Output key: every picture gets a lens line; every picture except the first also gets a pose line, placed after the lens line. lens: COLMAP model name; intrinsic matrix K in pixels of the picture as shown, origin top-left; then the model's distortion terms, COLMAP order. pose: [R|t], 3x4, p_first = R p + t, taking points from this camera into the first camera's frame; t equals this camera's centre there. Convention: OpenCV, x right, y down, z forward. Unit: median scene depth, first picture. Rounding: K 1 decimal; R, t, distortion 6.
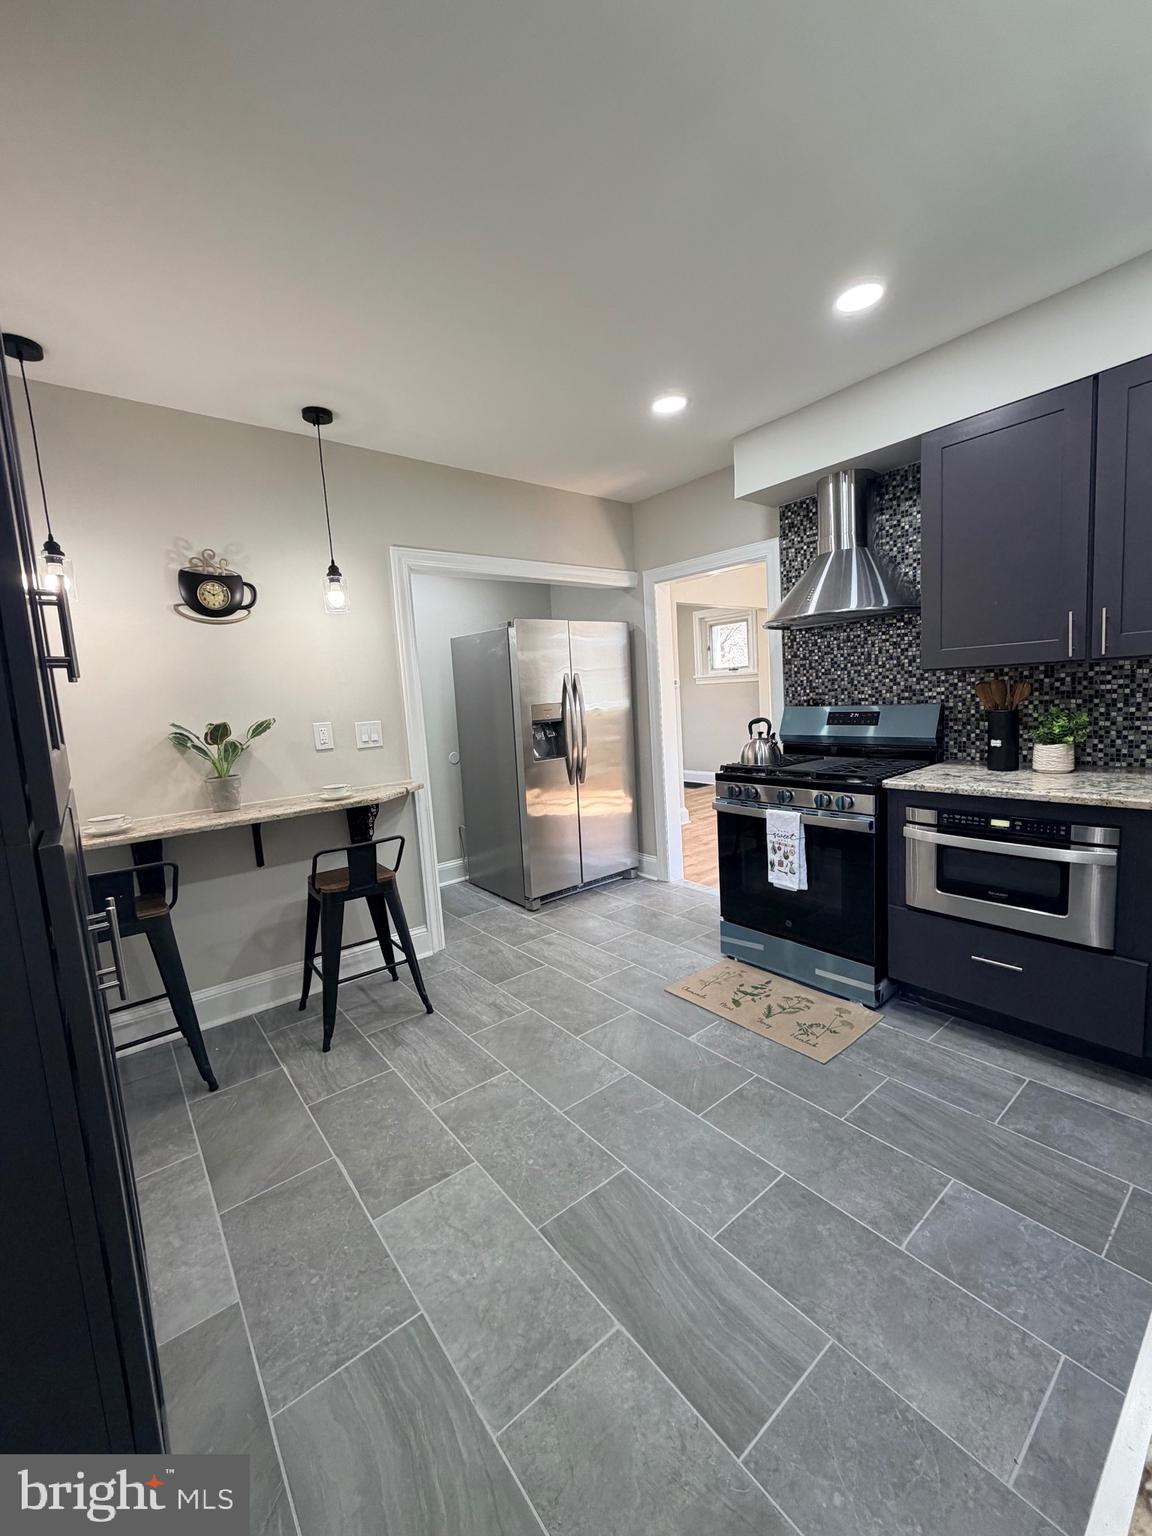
lens RADIAL K [[610.2, 0, 577.5], [0, 610.2, 765.3], [0, 0, 1]] dist [-0.000081, 0.000286]
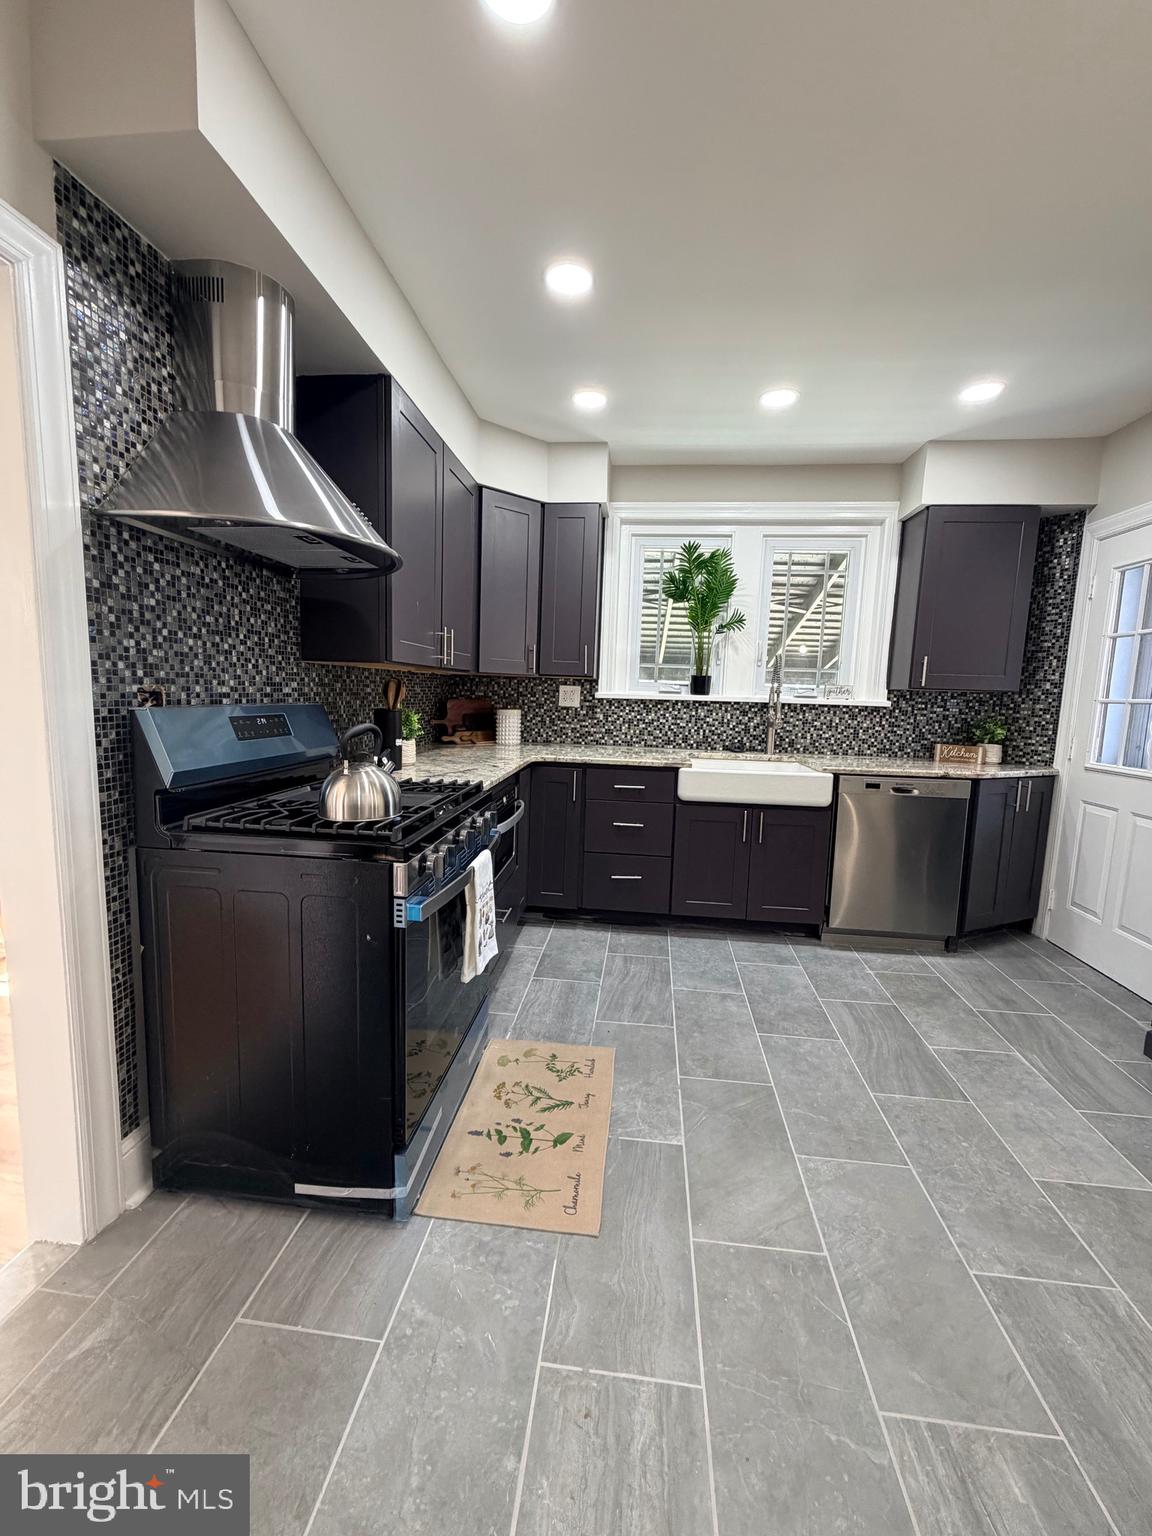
lens RADIAL K [[610.2, 0, 577.5], [0, 610.2, 765.3], [0, 0, 1]] dist [-0.000081, 0.000286]
pose [[-0.706383, -0.048010, 0.706200, -0.215480], [0.092755, 0.982815, 0.159595, -0.126645], [-0.701726, 0.178239, -0.689791, 1.431533]]
